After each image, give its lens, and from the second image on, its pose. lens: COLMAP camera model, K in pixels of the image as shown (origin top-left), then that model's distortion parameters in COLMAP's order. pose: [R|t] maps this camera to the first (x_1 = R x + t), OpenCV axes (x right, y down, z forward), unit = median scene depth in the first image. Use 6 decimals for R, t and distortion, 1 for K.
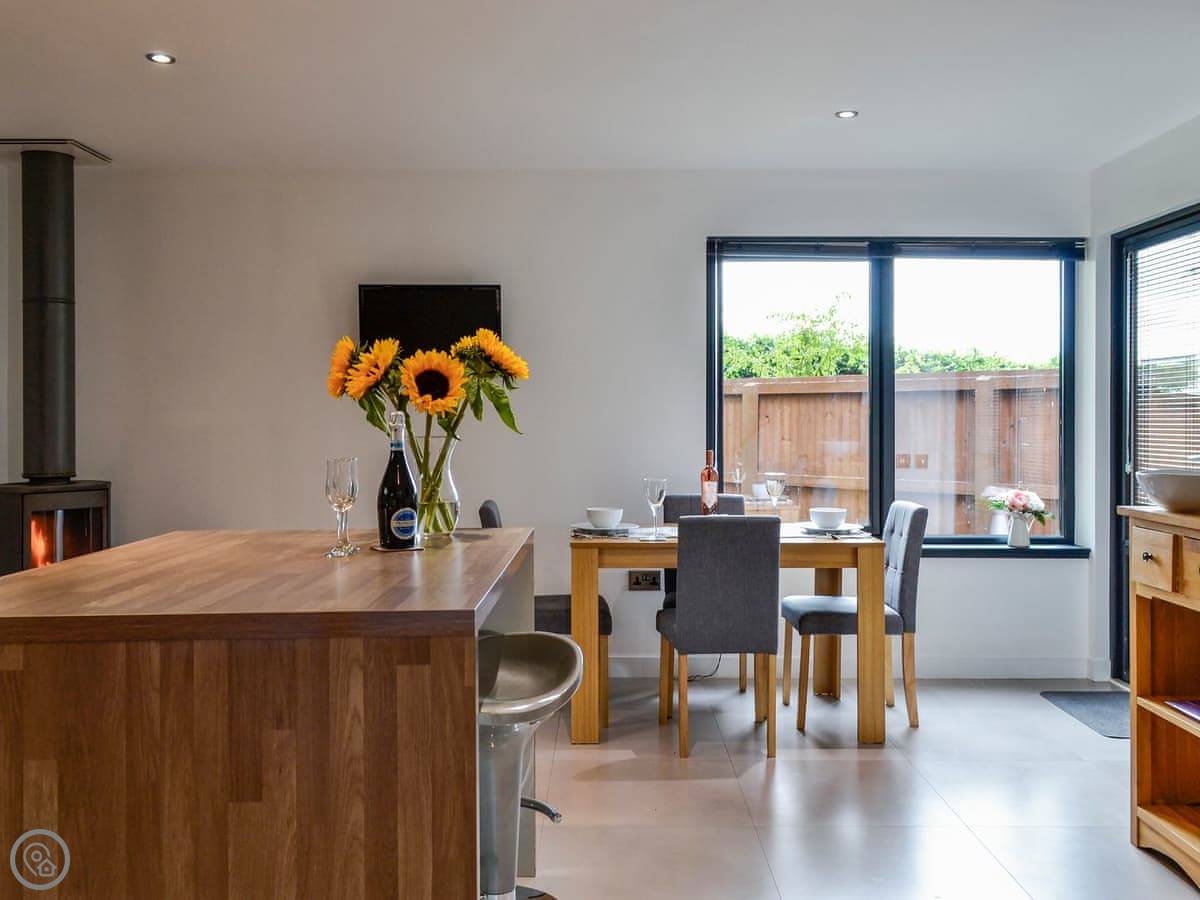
lens RADIAL K [[1001.9, 0, 631.0], [0, 1001.9, 423.0], [0, 0, 1]] dist [0.003287, 0.002816]
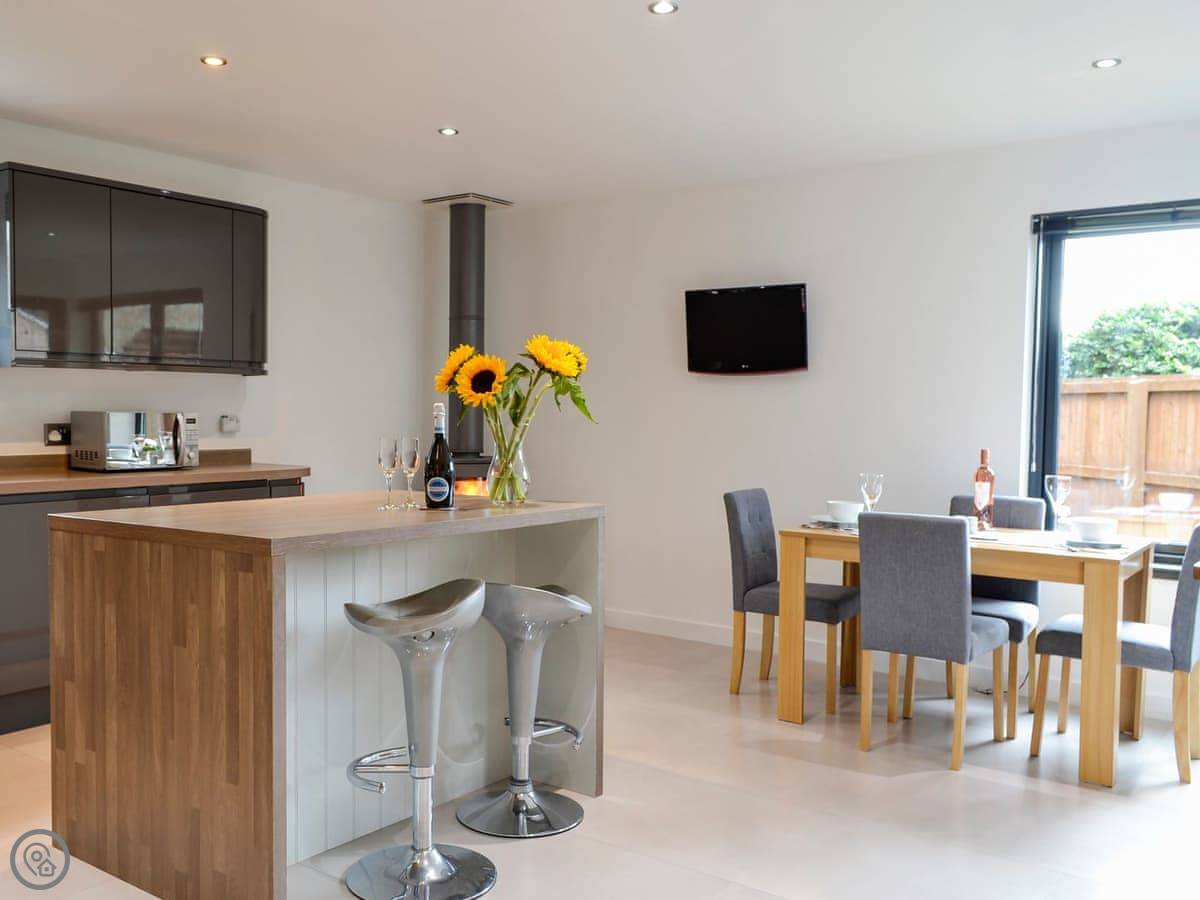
lens RADIAL K [[1023.8, 0, 638.9], [0, 1023.8, 457.1], [0, 0, 1]] dist [-0.005082, 0.018763]
pose [[0.815531, 0.036560, -0.577557, 0.453210], [-0.014459, 0.998978, 0.042819, -0.001245], [0.578533, -0.026569, 0.815226, 0.041349]]
